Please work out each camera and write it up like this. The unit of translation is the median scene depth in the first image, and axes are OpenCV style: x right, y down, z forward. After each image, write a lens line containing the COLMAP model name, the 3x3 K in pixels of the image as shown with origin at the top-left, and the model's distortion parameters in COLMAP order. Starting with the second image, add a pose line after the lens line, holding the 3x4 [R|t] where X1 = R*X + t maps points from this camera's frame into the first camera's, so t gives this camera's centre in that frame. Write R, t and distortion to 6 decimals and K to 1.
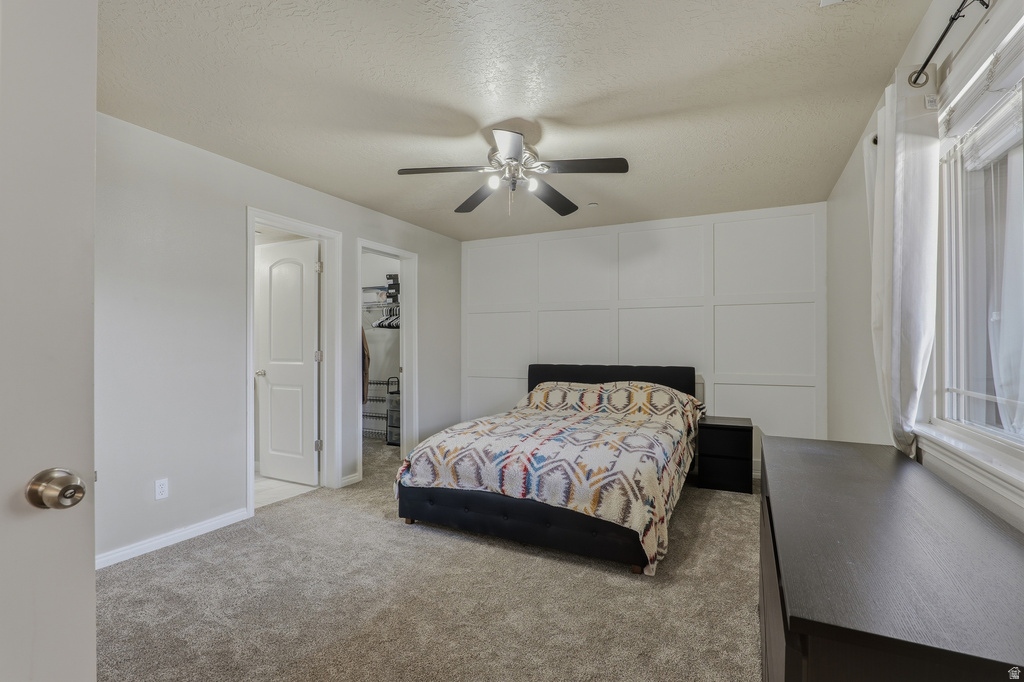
lens RADIAL K [[481.0, 0, 508.5], [0, 481.0, 341.6], [0, 0, 1]] dist [-0.018049, 0.002016]
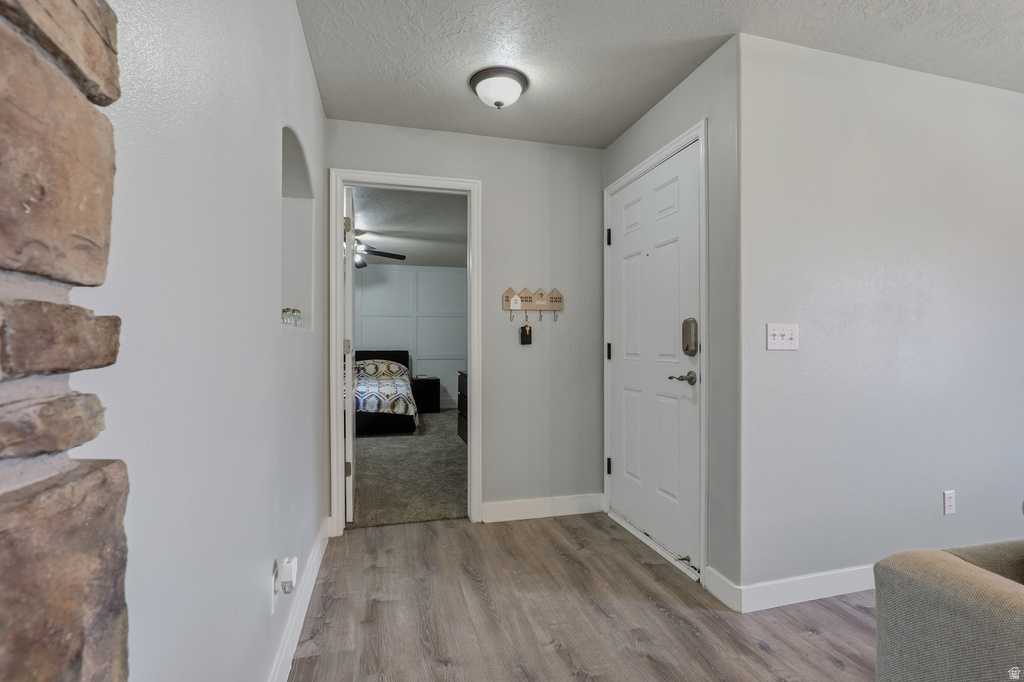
lens RADIAL K [[481.0, 0, 511.4], [0, 481.0, 346.8], [0, 0, 1]] dist [-0.018049, 0.002016]
pose [[0.753333, -0.003837, 0.657628, -0.841441], [-0.010026, 0.999800, 0.017318, 0.007086], [-0.657563, -0.019639, 0.753144, -1.011522]]
